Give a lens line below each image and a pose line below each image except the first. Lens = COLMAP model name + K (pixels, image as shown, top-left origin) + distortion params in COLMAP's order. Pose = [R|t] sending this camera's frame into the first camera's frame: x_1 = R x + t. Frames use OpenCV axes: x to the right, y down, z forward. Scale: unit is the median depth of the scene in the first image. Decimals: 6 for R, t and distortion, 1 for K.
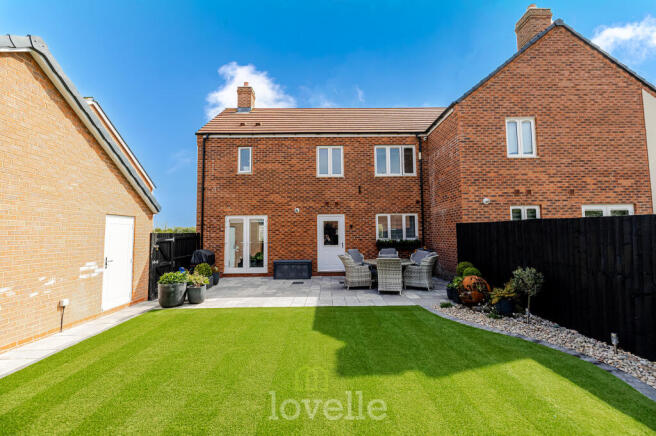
lens RADIAL K [[284.0, 0, 330.3], [0, 284.0, 213.6], [0, 0, 1]] dist [-0.001963, -0.000032]
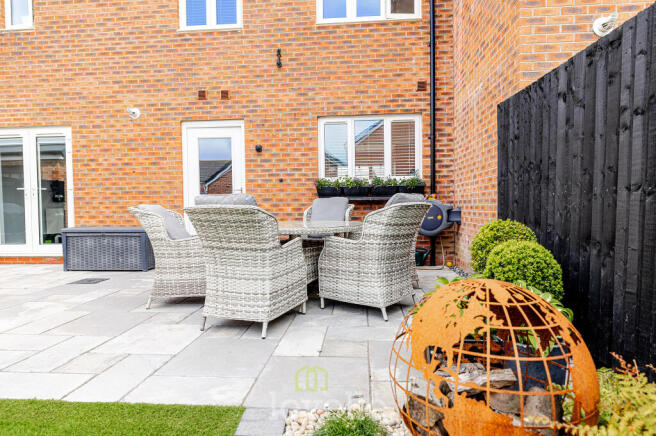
lens RADIAL K [[401.3, 0, 329.2], [0, 401.3, 219.9], [0, 0, 1]] dist [0.009991, 0.002854]
pose [[0.996017, 0.001433, -0.089148, 0.229309], [0.008587, 0.993681, 0.111911, 0.083196], [0.088745, -0.112231, 0.989711, 0.406223]]
